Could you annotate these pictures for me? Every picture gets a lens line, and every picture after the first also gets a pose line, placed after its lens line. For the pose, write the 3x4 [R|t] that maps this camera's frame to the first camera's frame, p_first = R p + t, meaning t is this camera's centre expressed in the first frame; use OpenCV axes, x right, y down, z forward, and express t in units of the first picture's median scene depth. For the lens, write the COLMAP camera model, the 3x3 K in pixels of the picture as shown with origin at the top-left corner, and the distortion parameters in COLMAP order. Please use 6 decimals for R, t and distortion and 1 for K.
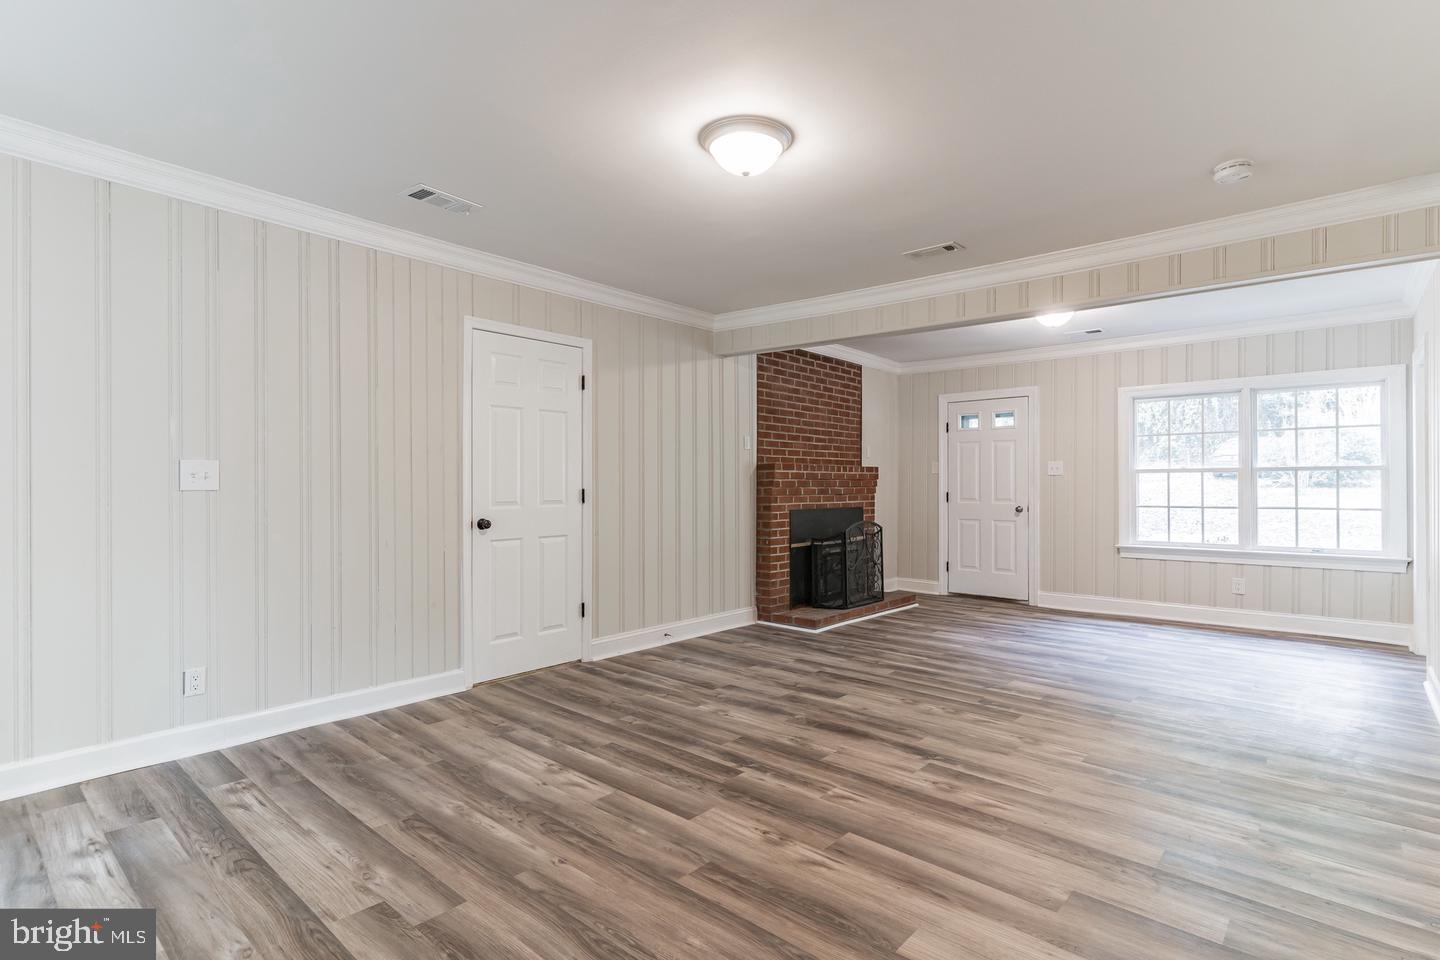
lens RADIAL K [[708.3, 0, 651.3], [0, 708.3, 481.1], [0, 0, 1]] dist [-0.001218, -0.000388]
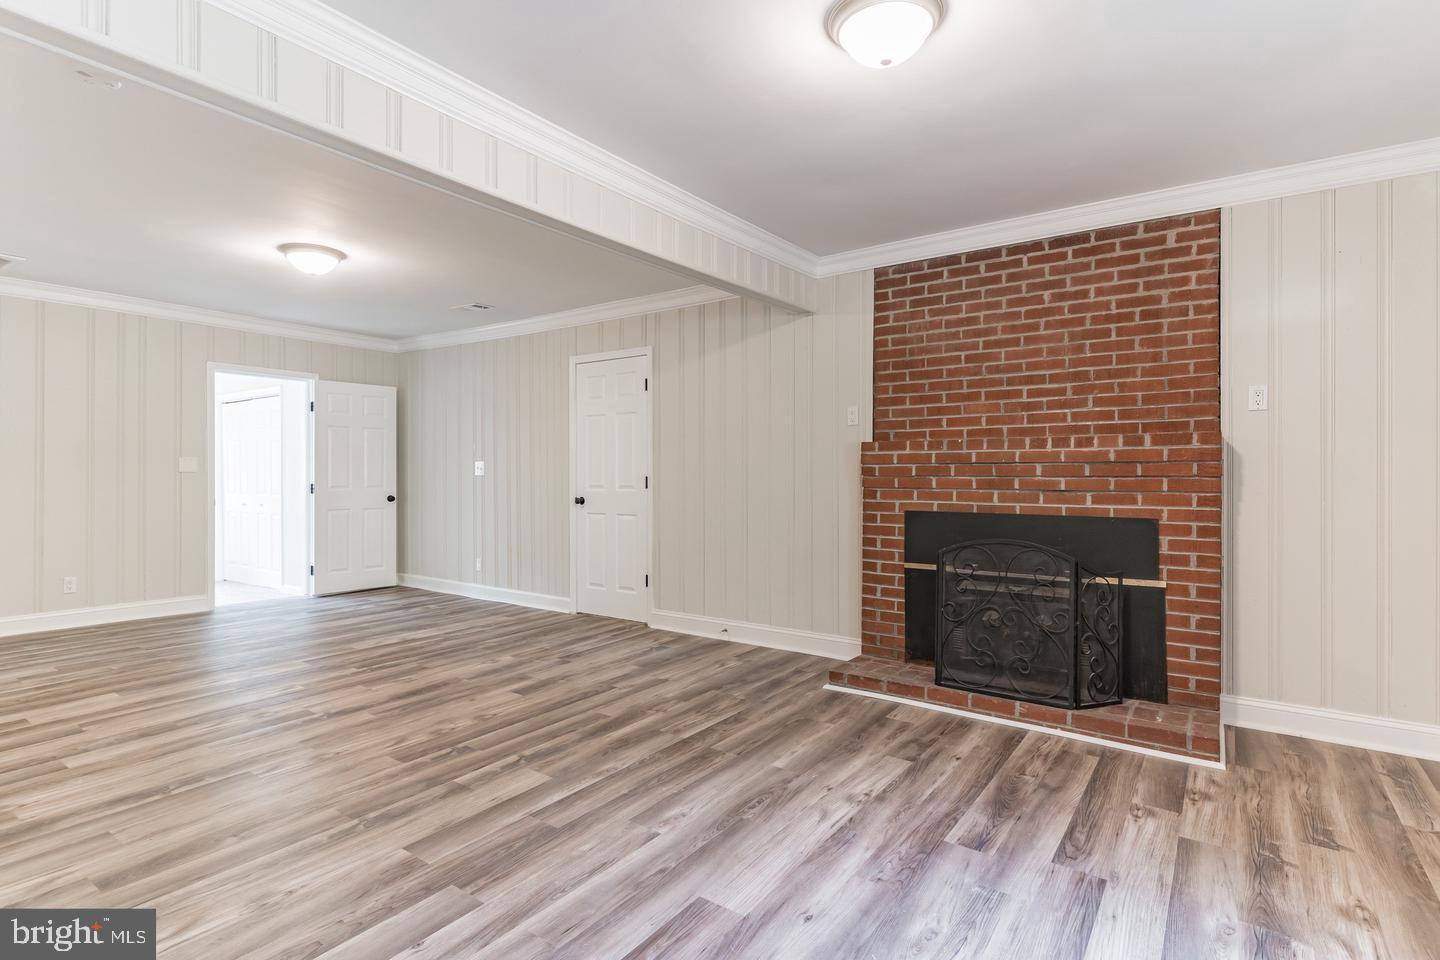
lens RADIAL K [[696.4, 0, 761.6], [0, 696.4, 478.4], [0, 0, 1]] dist [0.001760, 0.000533]
pose [[0.180776, 0.002953, -0.983520, 1.059107], [0.001905, 0.999993, 0.003352, 0.010704], [0.983522, -0.002479, 0.180769, 0.979343]]
